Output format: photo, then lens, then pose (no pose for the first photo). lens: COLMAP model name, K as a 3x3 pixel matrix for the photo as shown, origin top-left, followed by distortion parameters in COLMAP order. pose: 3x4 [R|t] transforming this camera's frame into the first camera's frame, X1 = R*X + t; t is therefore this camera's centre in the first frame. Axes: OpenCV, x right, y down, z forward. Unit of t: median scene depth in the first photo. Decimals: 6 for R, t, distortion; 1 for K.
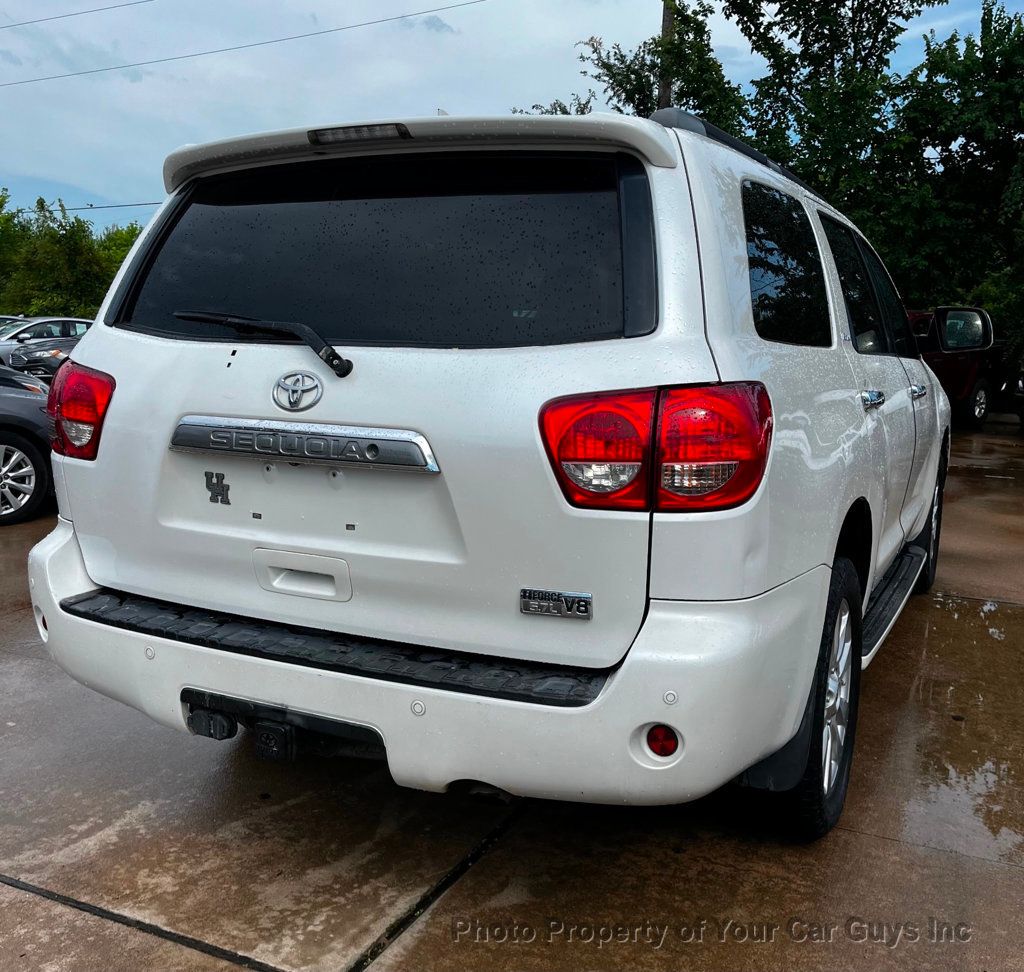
lens RADIAL K [[1038.0, 0, 513.7], [0, 1038.0, 478.8], [0, 0, 1]] dist [0.026049, 0.000000]
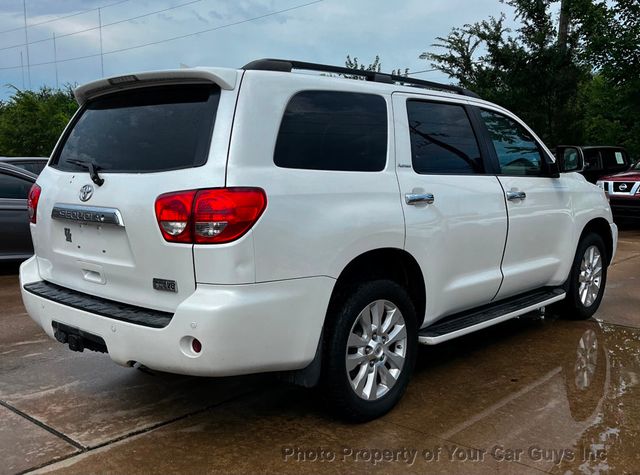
lens RADIAL K [[650.8, 0, 322.4], [0, 650.8, 244.0], [0, 0, 1]] dist [0.022793, 0.000000]
pose [[0.961057, 0.015805, -0.275896, 0.642887], [-0.021562, 0.999608, -0.017847, 0.041409], [0.275506, 0.023101, 0.961022, -0.234225]]
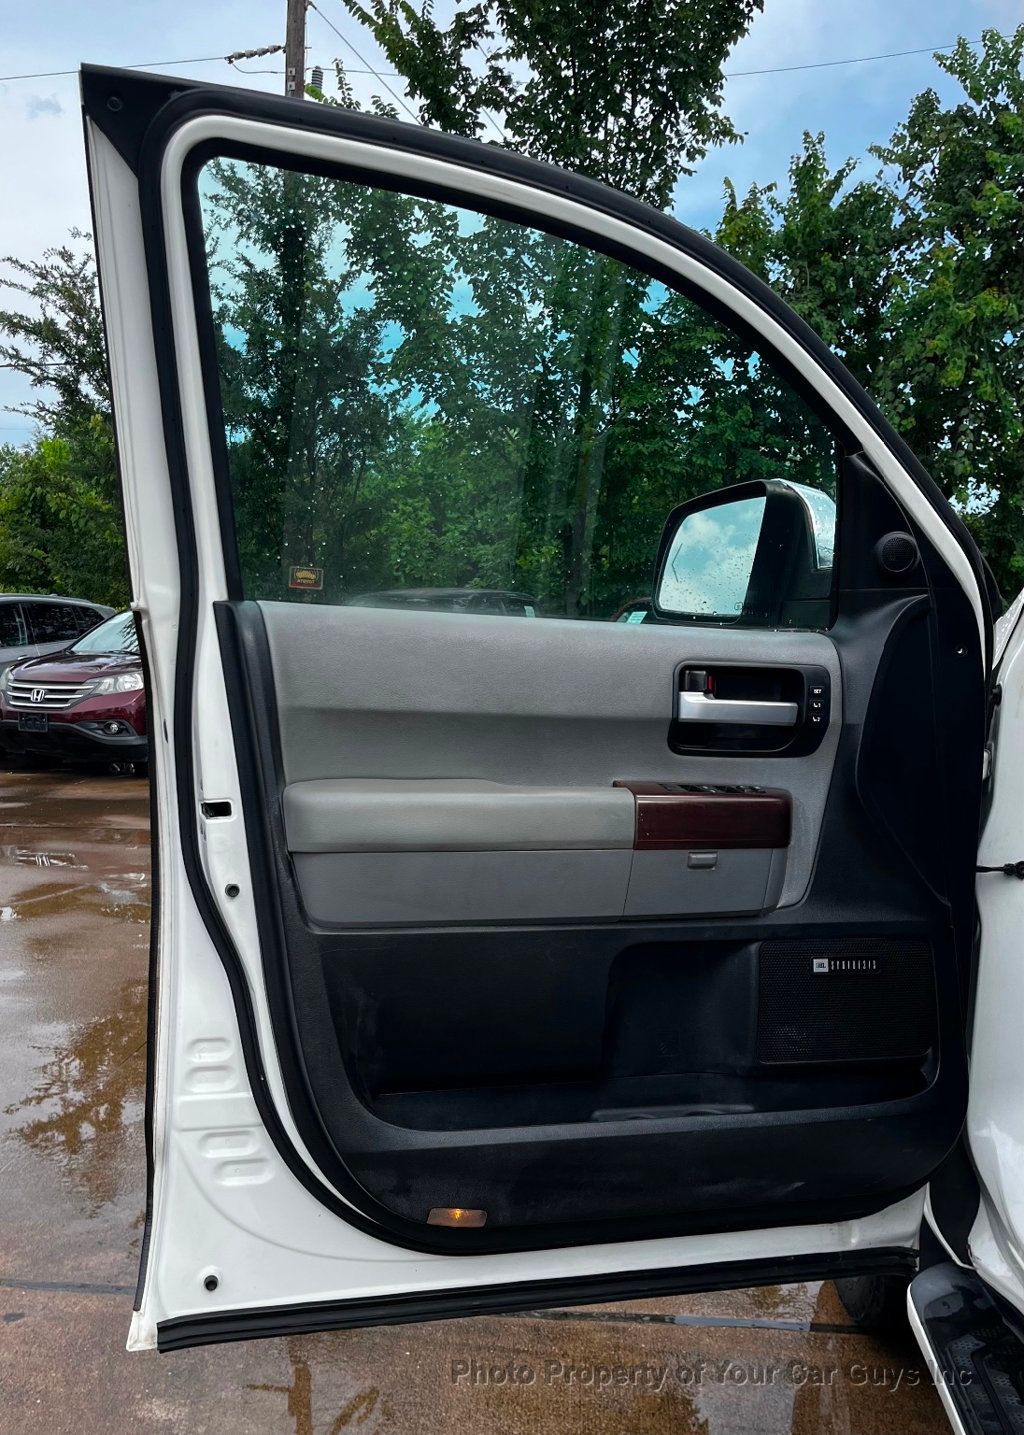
lens RADIAL K [[1351.7, 0, 501.3], [0, 1351.7, 818.8], [0, 0, 1]] dist [0.006895, 0.000000]
pose [[0.936003, -0.048946, 0.348572, -0.400720], [0.050166, 0.998726, 0.005531, -0.226128], [-0.348398, 0.012309, 0.937266, 1.715356]]
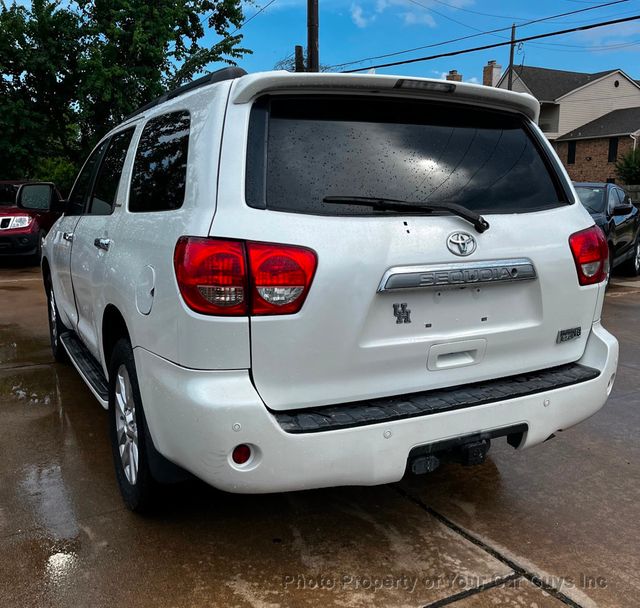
lens RADIAL K [[648.7, 0, 323.2], [0, 648.7, 299.1], [0, 0, 1]] dist [0.026049, 0.000000]
pose [[0.585249, -0.148516, 0.797137, -1.071433], [0.131031, 0.987485, 0.087779, -0.106832], [-0.800197, 0.053078, 0.597385, 0.513400]]
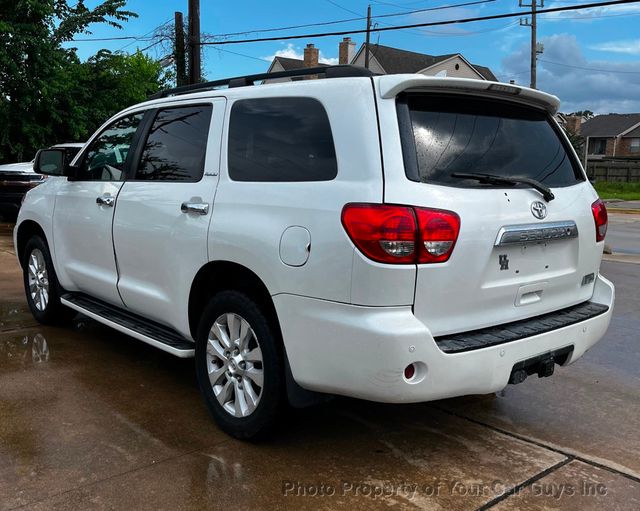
lens RADIAL K [[648.2, 0, 324.4], [0, 648.2, 260.9], [0, 0, 1]] dist [0.022918, 0.000000]
pose [[0.388172, -0.146387, 0.909887, -1.507113], [0.119139, 0.986990, 0.107965, -0.164600], [-0.913854, 0.066494, 0.400562, 0.794361]]
